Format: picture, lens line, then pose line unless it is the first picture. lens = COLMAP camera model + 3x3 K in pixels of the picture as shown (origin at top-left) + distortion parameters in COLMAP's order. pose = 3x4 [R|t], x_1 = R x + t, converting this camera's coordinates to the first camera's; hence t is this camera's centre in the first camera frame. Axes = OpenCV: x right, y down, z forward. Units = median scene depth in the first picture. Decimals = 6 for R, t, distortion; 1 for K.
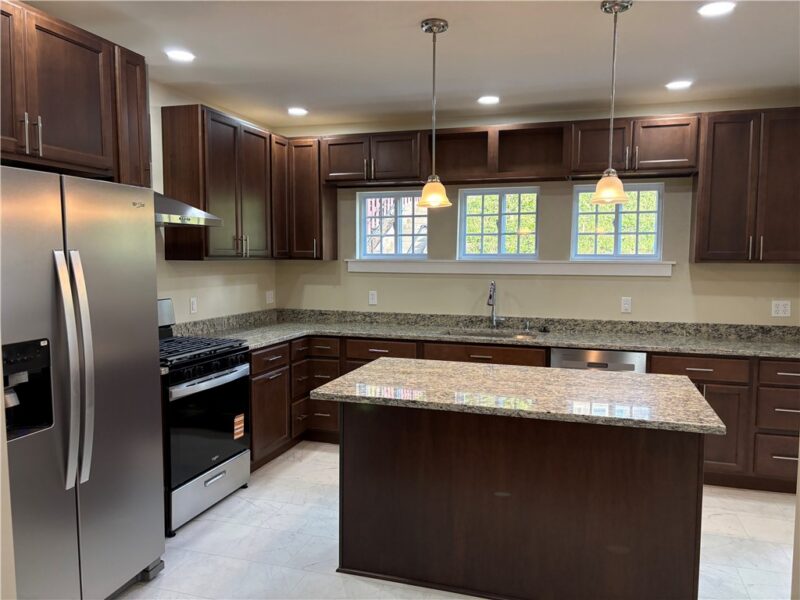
lens RADIAL K [[607.3, 0, 399.7], [0, 607.3, 301.7], [0, 0, 1]] dist [0.039475, -0.043993]
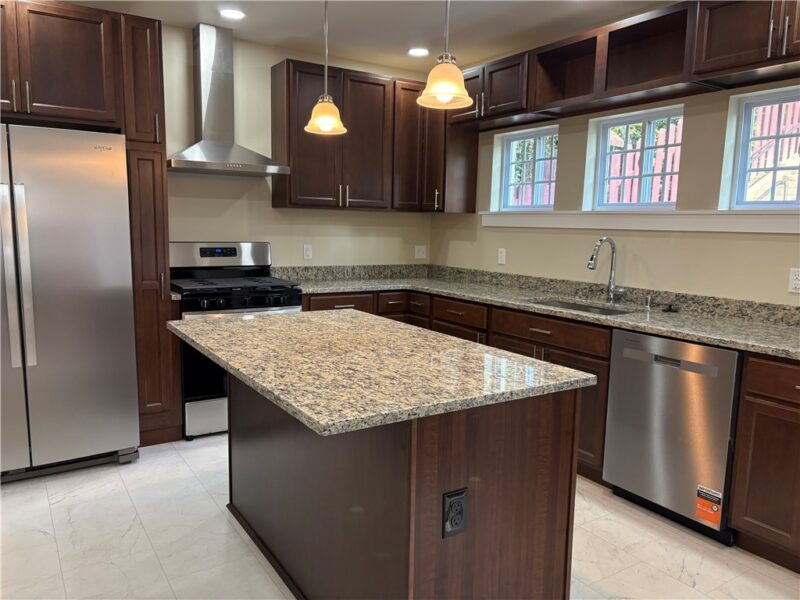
lens RADIAL K [[607.3, 0, 396.9], [0, 607.3, 303.4], [0, 0, 1]] dist [0.039475, -0.043993]
pose [[0.769056, 0.094171, -0.632206, 0.440809], [-0.065980, 0.995500, 0.068023, 0.012343], [0.635766, -0.010601, 0.771809, 0.247327]]
